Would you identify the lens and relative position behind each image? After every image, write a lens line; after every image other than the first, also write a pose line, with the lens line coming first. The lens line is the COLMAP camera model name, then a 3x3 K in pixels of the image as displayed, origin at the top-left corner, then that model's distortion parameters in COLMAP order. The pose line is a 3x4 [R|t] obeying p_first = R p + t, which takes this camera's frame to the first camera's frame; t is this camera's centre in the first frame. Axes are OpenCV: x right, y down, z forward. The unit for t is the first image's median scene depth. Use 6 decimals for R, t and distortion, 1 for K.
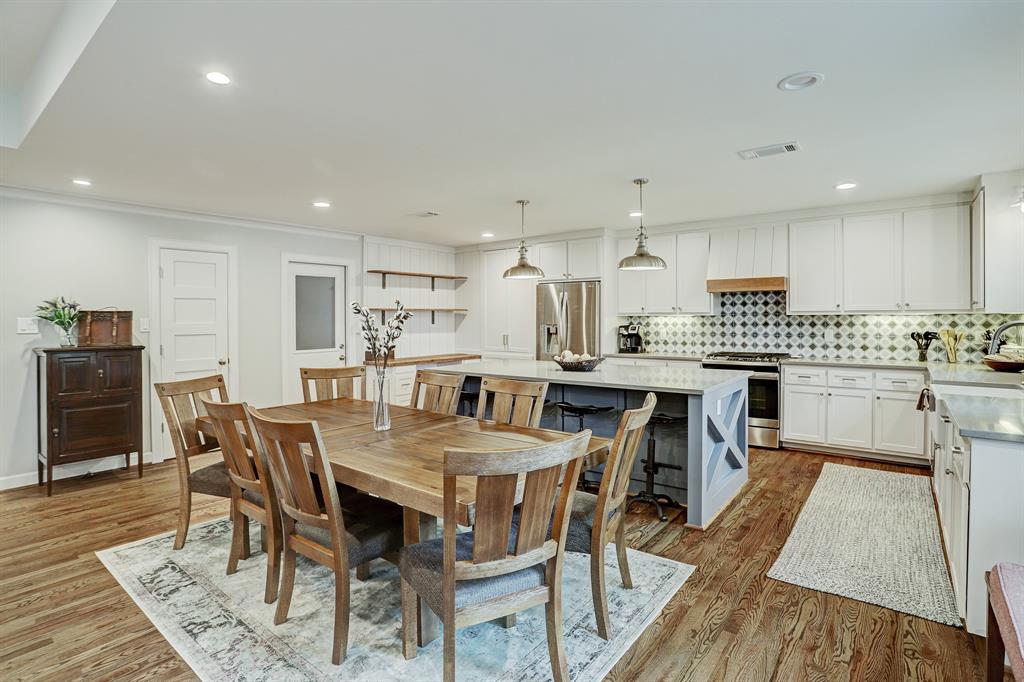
lens RADIAL K [[514.9, 0, 509.0], [0, 514.9, 333.4], [0, 0, 1]] dist [-0.068722, 0.030807]
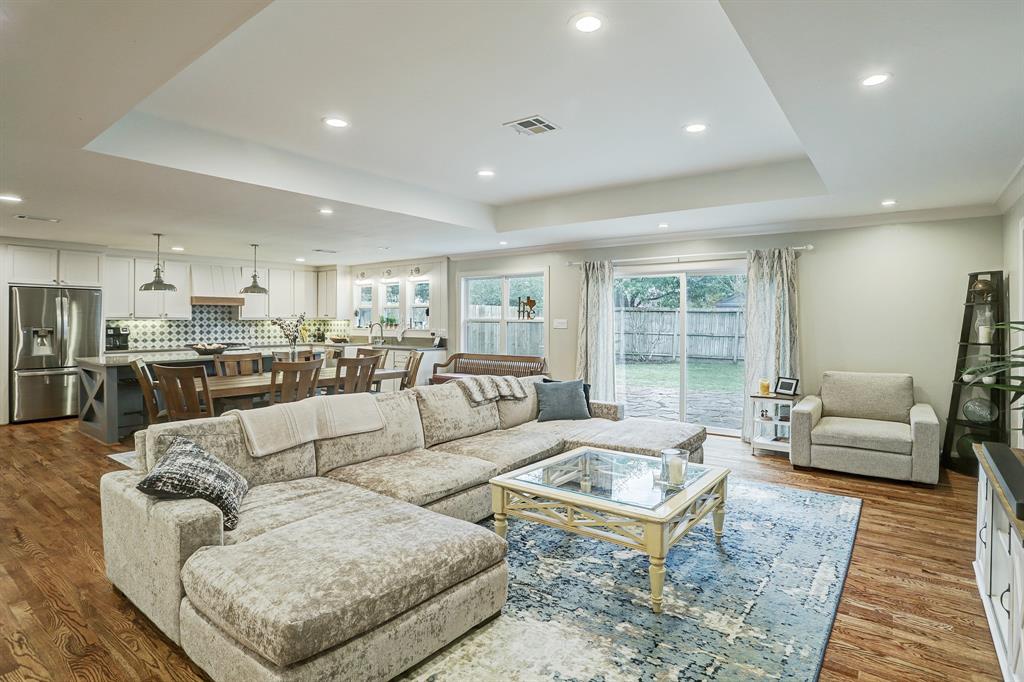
lens RADIAL K [[504.8, 0, 533.1], [0, 504.8, 321.1], [0, 0, 1]] dist [-0.017314, -0.000054]
pose [[-0.041468, 0.004579, 0.999129, -1.200738], [0.029719, 0.999553, -0.003348, 0.003164], [-0.998698, 0.029554, -0.041585, 0.076681]]
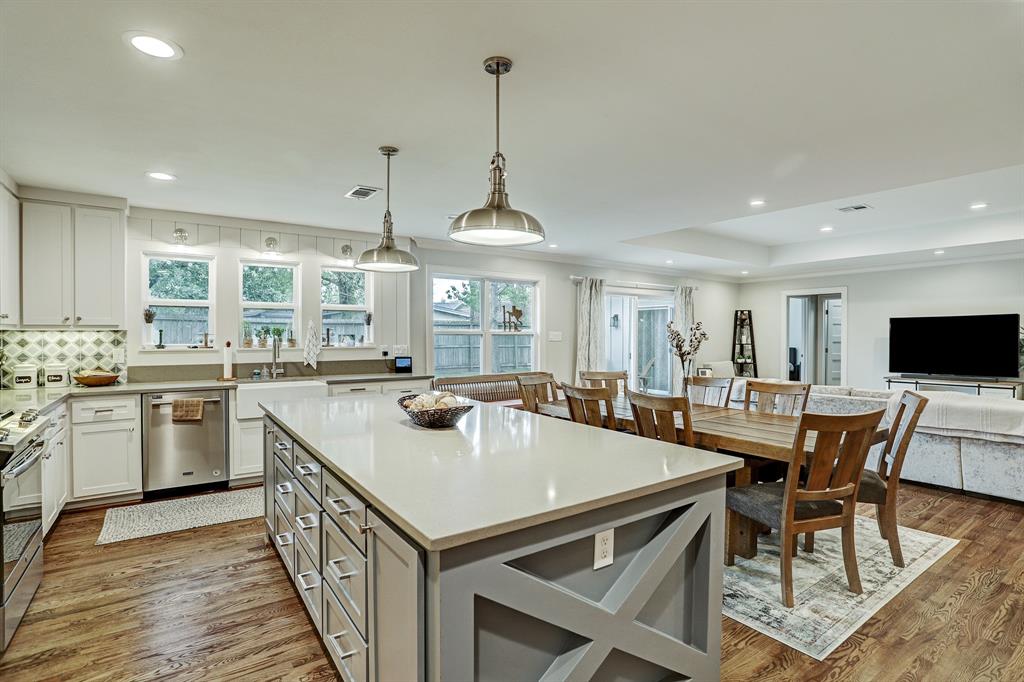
lens RADIAL K [[514.9, 0, 509.0], [0, 514.9, 333.4], [0, 0, 1]] dist [-0.068722, 0.030807]
pose [[-0.958886, 0.003363, 0.283773, -0.096024], [0.011727, 0.999545, 0.027782, -0.038992], [-0.283550, 0.029967, -0.958489, 1.300247]]
